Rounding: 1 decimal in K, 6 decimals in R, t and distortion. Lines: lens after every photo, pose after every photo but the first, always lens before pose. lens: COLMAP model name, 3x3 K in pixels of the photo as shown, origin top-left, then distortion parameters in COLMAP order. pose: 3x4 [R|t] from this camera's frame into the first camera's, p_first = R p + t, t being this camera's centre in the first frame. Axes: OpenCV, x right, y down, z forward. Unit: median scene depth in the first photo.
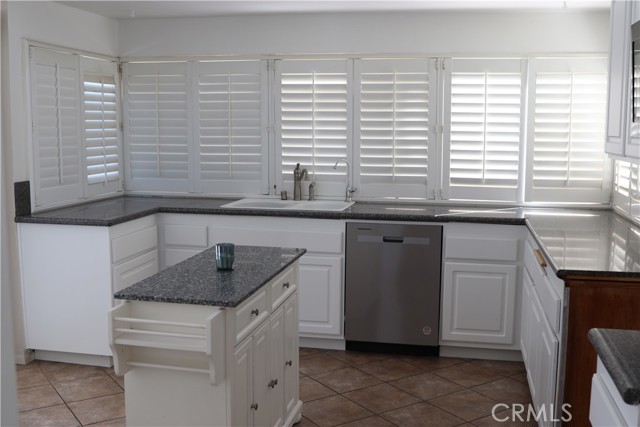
lens RADIAL K [[707.5, 0, 319.6], [0, 707.5, 215.5], [0, 0, 1]] dist [-0.119588, 0.000000]
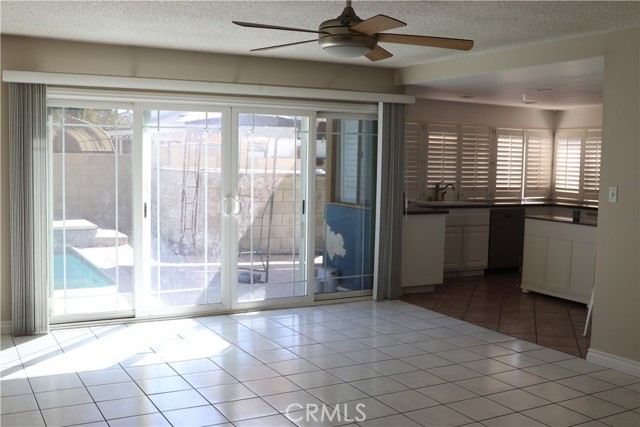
lens RADIAL K [[707.5, 0, 319.4], [0, 707.5, 211.9], [0, 0, 1]] dist [-0.119588, 0.000000]
pose [[0.757921, -0.042661, 0.650949, -1.547520], [0.064246, 0.997890, -0.009405, 0.003321], [-0.649175, 0.048949, 0.759063, -0.200884]]
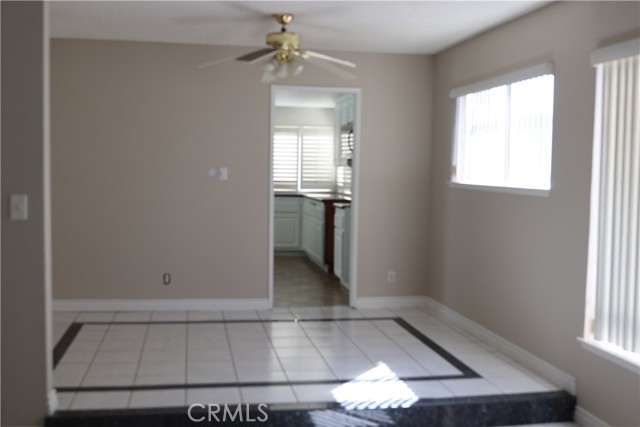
lens RADIAL K [[707.5, 0, 319.6], [0, 707.5, 213.0], [0, 0, 1]] dist [-0.119588, 0.000000]
pose [[0.928929, -0.015277, 0.369941, -0.494892], [0.033666, 0.998495, -0.043302, 0.155453], [-0.368723, 0.052679, 0.928045, -1.146436]]
